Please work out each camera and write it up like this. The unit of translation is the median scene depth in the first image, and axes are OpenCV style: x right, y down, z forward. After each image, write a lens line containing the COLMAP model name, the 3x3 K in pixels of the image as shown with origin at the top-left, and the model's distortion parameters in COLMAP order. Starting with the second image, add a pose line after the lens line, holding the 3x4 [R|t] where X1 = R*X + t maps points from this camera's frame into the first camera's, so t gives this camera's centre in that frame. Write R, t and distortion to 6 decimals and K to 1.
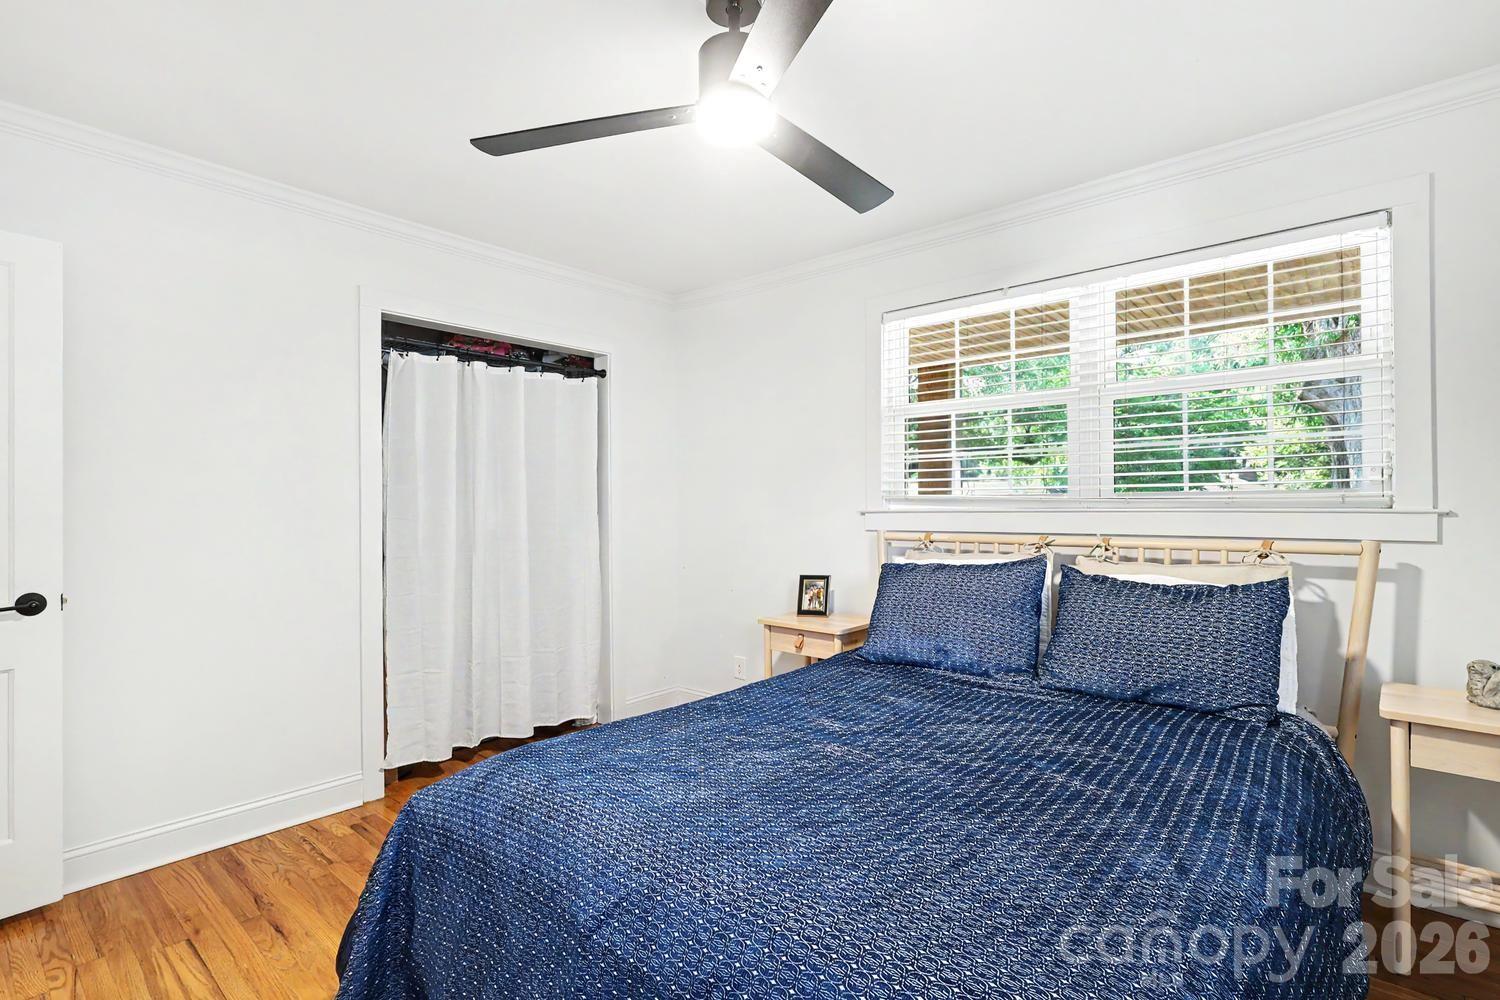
lens RADIAL K [[702.8, 0, 739.4], [0, 702.8, 481.2], [0, 0, 1]] dist [-0.000992, 0.001114]
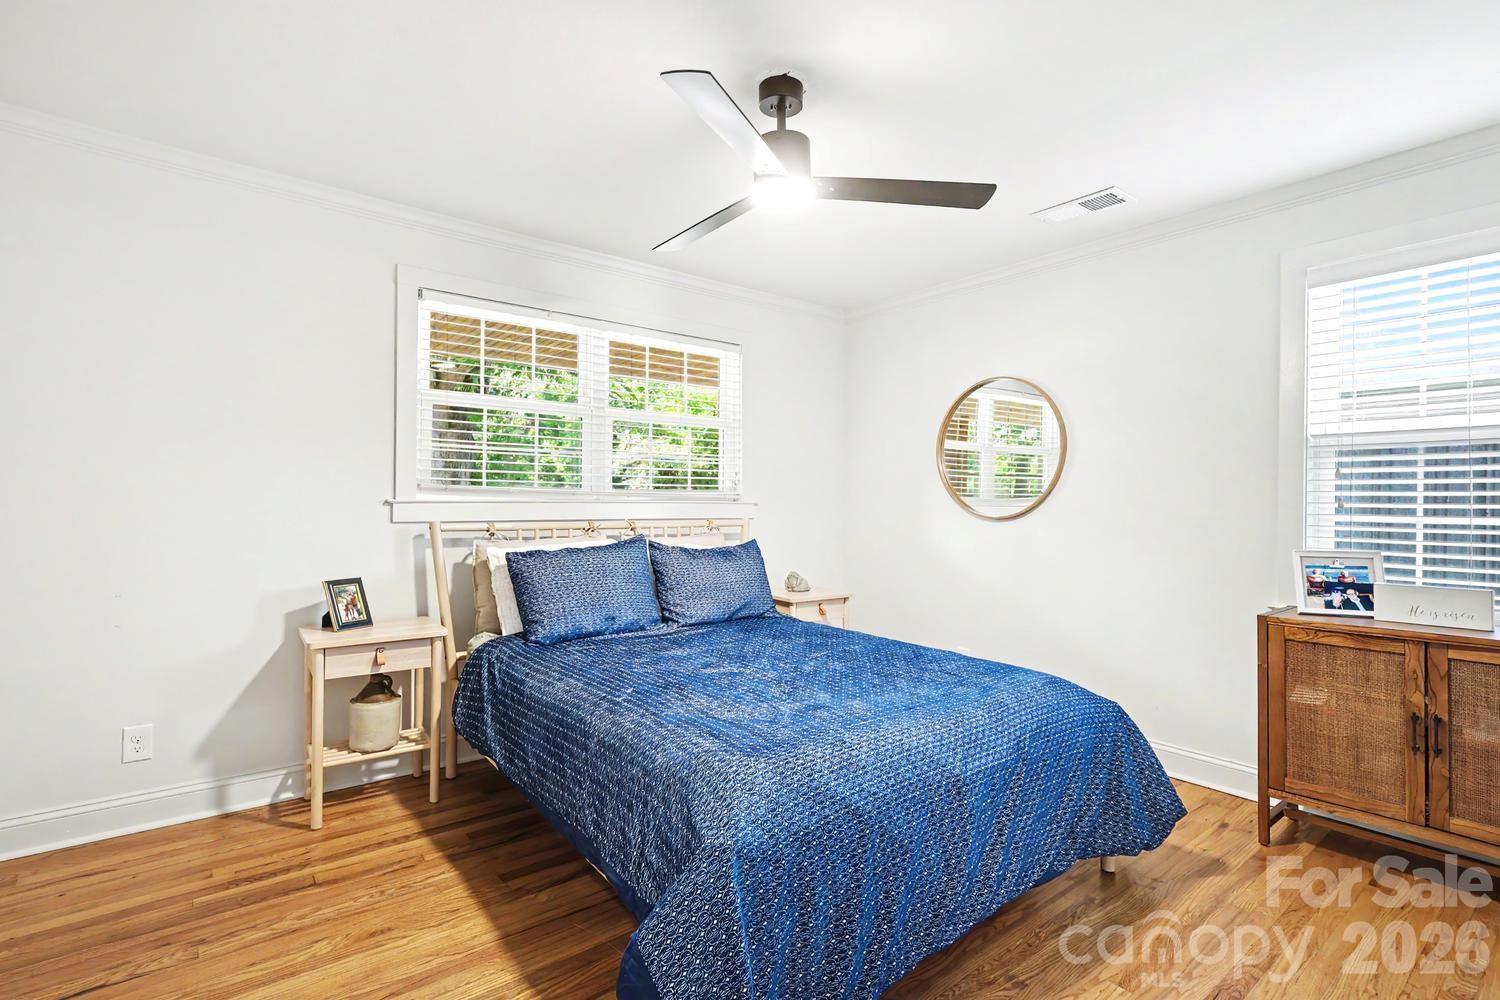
lens RADIAL K [[702.8, 0, 739.4], [0, 702.8, 481.2], [0, 0, 1]] dist [-0.000992, 0.001114]
pose [[0.201531, 0.032580, 0.978940, -0.639507], [-0.046020, 0.998658, -0.023762, 0.019362], [-0.978400, -0.040262, 0.202760, 0.413922]]
